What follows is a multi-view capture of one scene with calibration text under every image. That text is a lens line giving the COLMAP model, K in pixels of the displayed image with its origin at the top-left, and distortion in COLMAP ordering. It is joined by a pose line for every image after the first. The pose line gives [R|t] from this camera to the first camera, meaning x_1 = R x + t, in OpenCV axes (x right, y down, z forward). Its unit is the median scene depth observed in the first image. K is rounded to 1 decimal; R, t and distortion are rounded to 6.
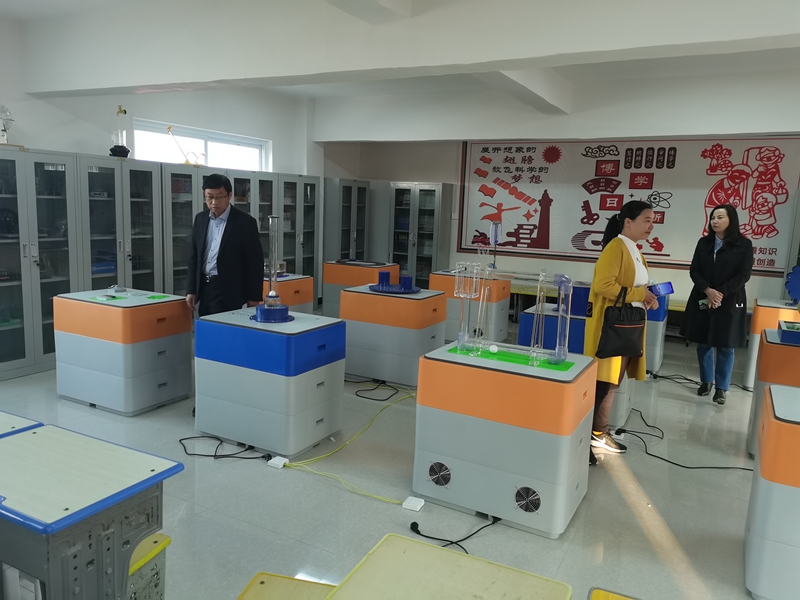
lens RADIAL K [[628.9, 0, 397.5], [0, 628.9, 300.3], [0, 0, 1]] dist [0.058148, -0.013349]
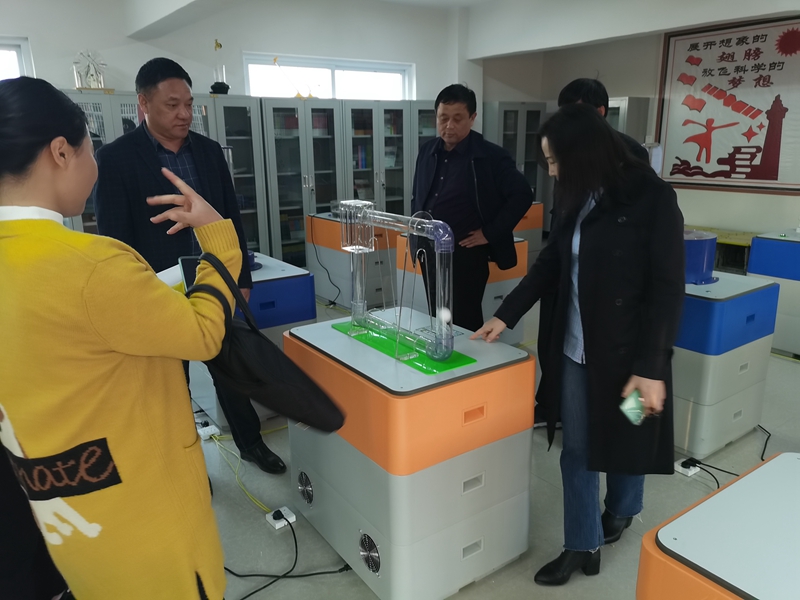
lens RADIAL K [[628.9, 0, 402.0], [0, 628.9, 302.6], [0, 0, 1]] dist [0.058148, -0.013349]
pose [[0.897315, 0.070269, -0.435761, 0.183417], [-0.023982, 0.993550, 0.110832, -0.013308], [0.440739, -0.089001, 0.893212, 0.145687]]
